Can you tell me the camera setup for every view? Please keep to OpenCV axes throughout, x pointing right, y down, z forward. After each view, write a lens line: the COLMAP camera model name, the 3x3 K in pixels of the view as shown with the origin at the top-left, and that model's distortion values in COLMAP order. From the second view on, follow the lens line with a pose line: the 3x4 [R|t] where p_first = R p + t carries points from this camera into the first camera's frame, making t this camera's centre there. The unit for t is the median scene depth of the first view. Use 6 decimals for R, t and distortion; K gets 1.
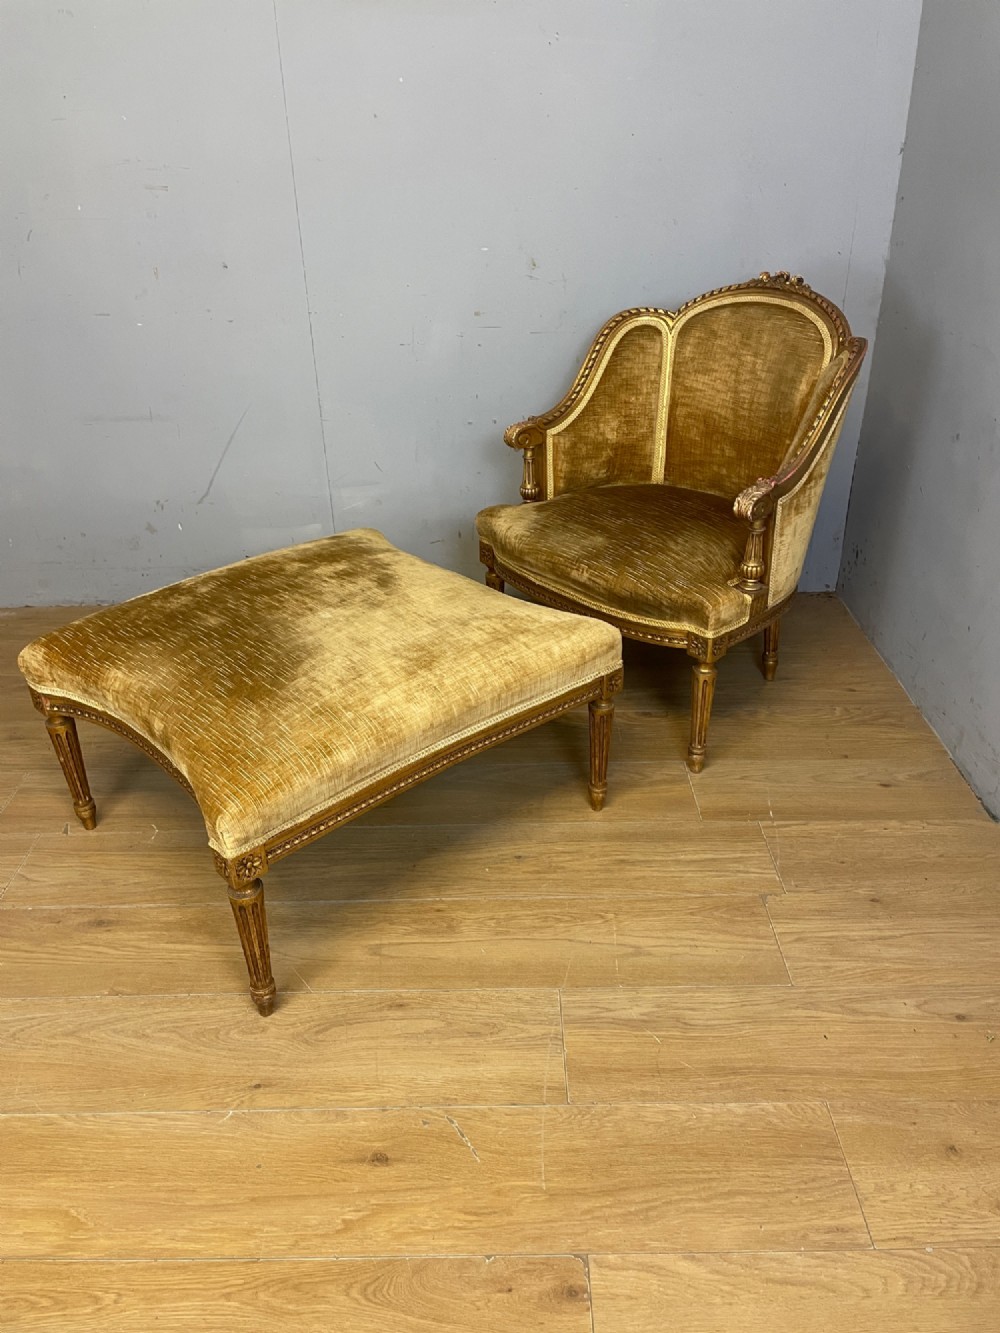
lens RADIAL K [[1014.2, 0, 490.2], [0, 1014.2, 661.3], [0, 0, 1]] dist [0.091547, -0.115090]
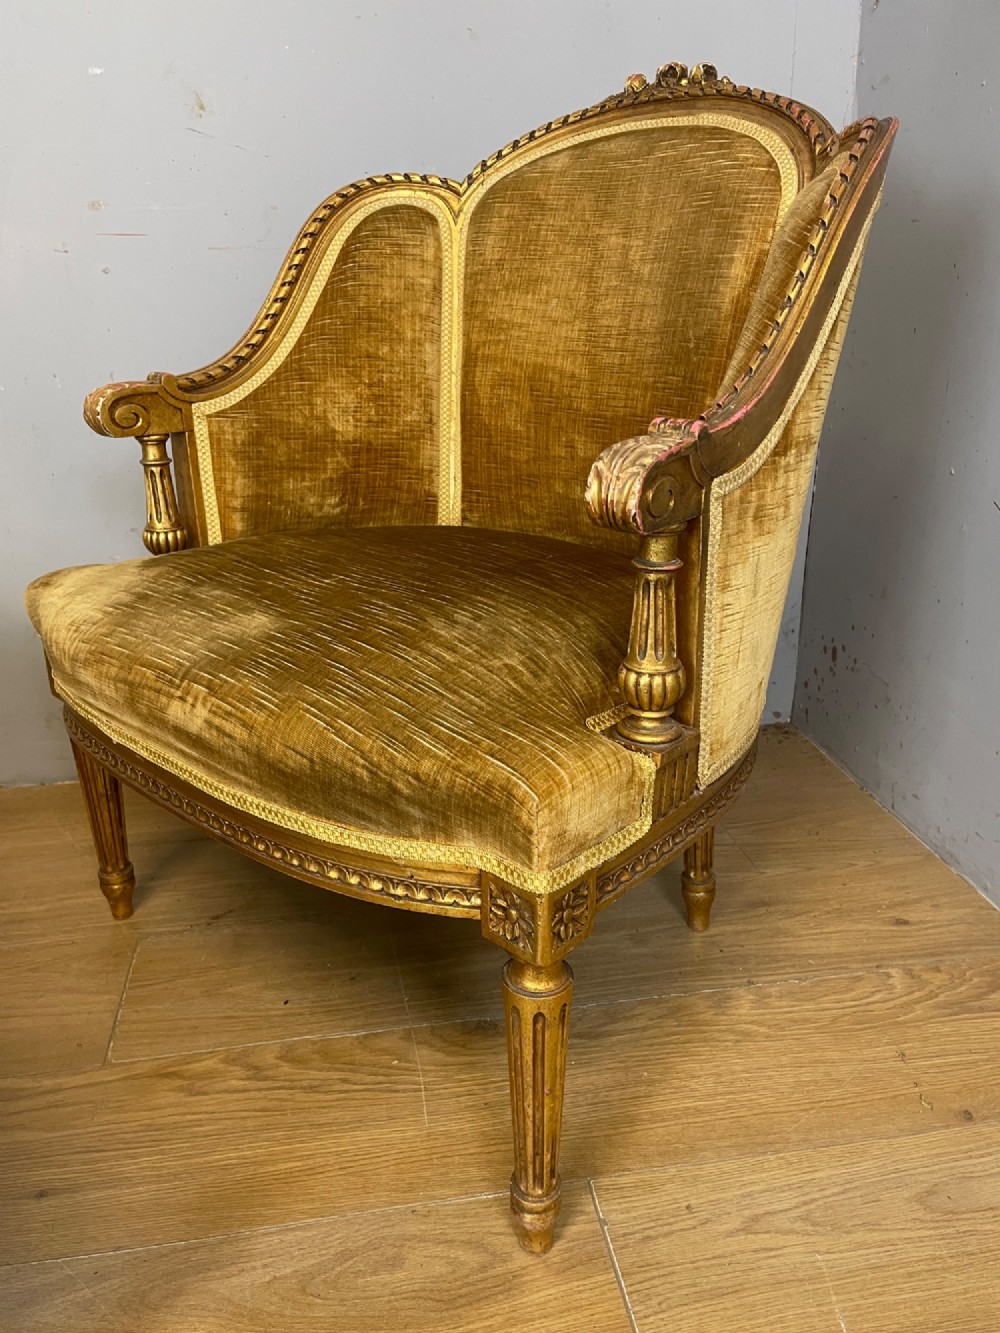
lens RADIAL K [[1014.2, 0, 496.1], [0, 1014.2, 672.5], [0, 0, 1]] dist [0.091547, -0.115090]
pose [[0.993803, -0.025900, 0.108099, 0.161220], [0.040594, 0.989872, -0.136036, -0.046614], [-0.103481, 0.139581, 0.984789, 0.642725]]
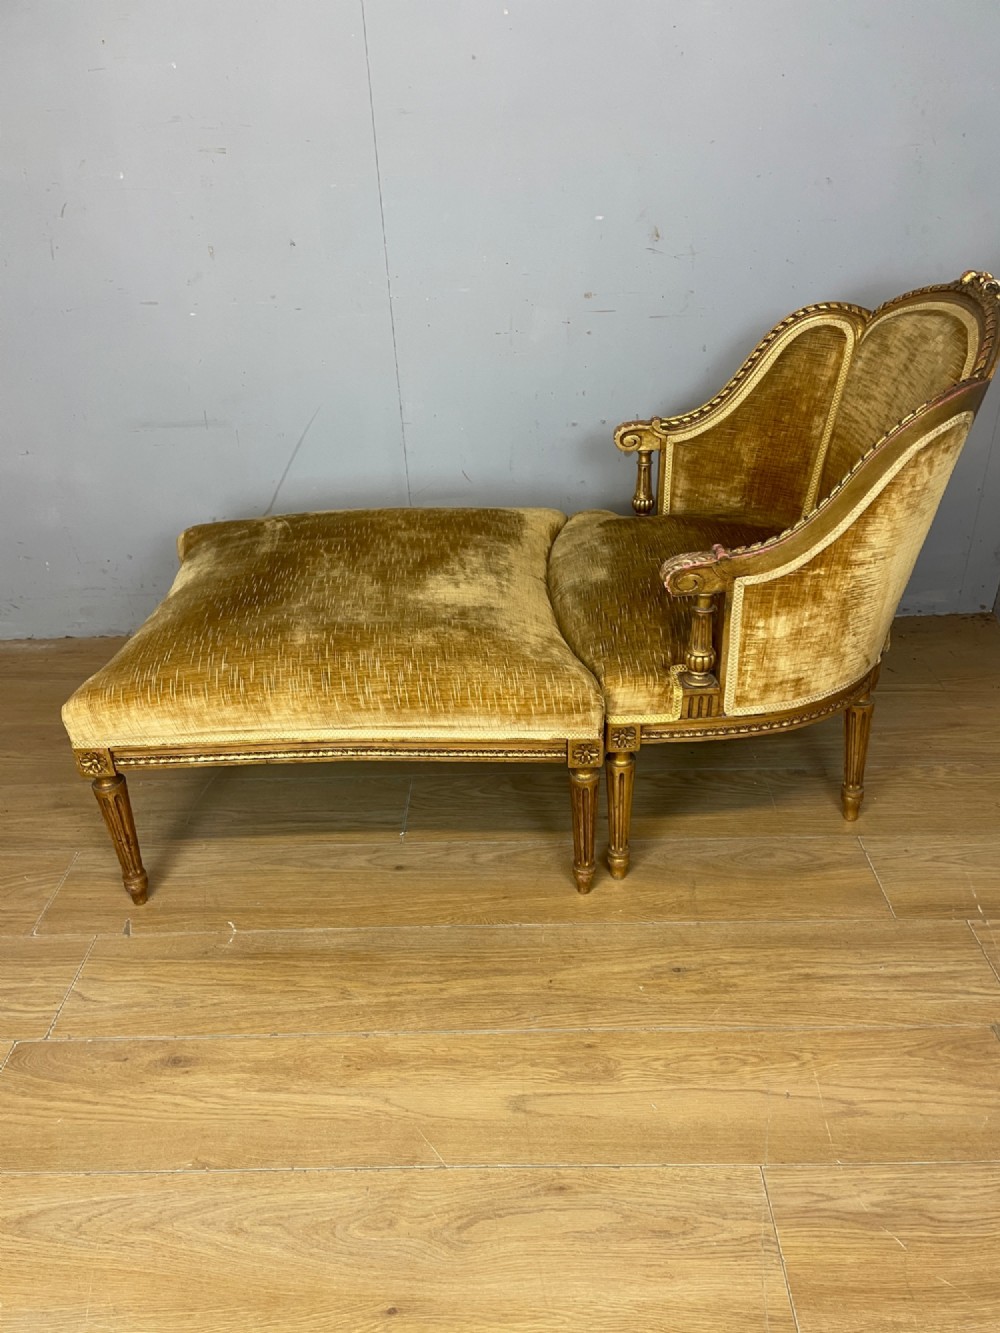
lens RADIAL K [[1014.2, 0, 502.6], [0, 1014.2, 675.0], [0, 0, 1]] dist [0.091547, -0.115090]
pose [[0.771173, 0.313998, -0.553803, 0.557913], [-0.282596, 0.948341, 0.144180, -0.143750], [0.570466, 0.045315, 0.820070, 0.282669]]
